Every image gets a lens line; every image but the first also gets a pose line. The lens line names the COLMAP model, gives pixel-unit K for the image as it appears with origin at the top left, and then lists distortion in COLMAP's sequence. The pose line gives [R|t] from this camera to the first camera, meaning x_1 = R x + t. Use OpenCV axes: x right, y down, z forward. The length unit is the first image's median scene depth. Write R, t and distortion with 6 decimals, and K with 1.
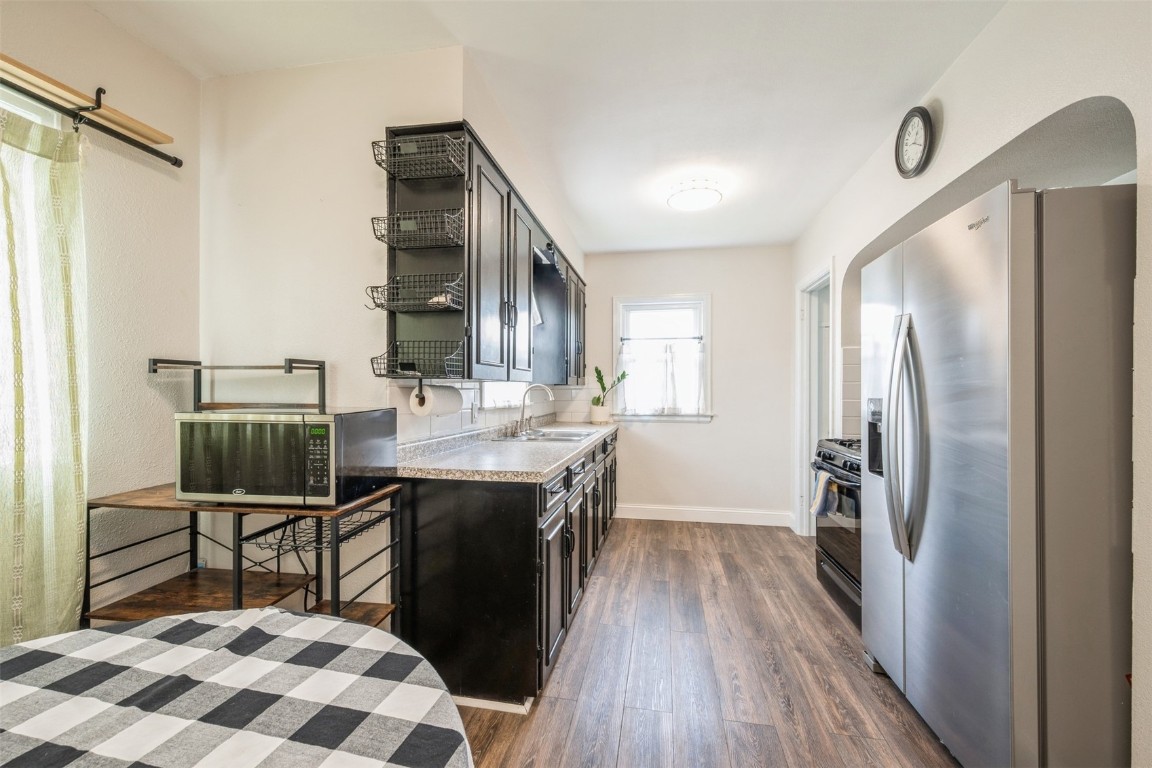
lens RADIAL K [[465.3, 0, 573.9], [0, 465.3, 389.5], [0, 0, 1]] dist [-0.000104, 0.000008]
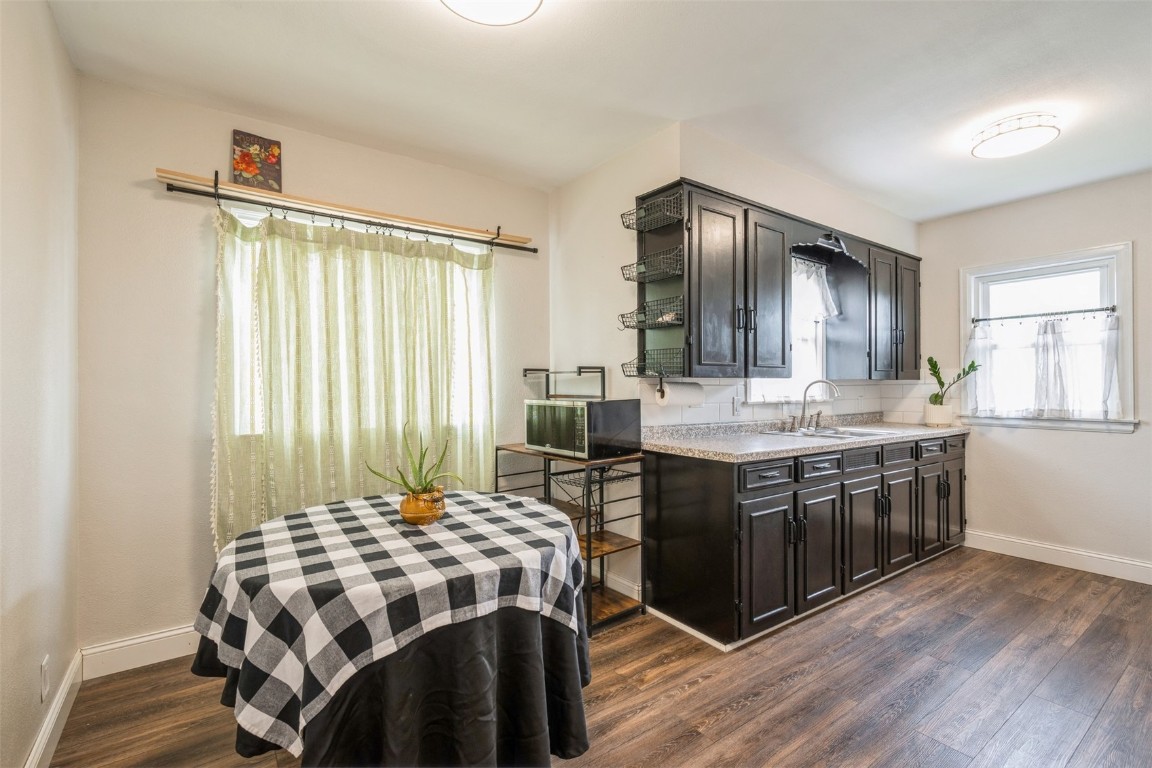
lens RADIAL K [[527.5, 0, 576.0], [0, 527.5, 384.0], [0, 0, 1]] dist [0.000659, 0.000085]
pose [[0.714940, -0.006554, -0.699155, 0.546476], [0.004293, 0.999978, -0.004984, 0.001448], [0.699172, 0.000562, 0.714953, -0.242020]]
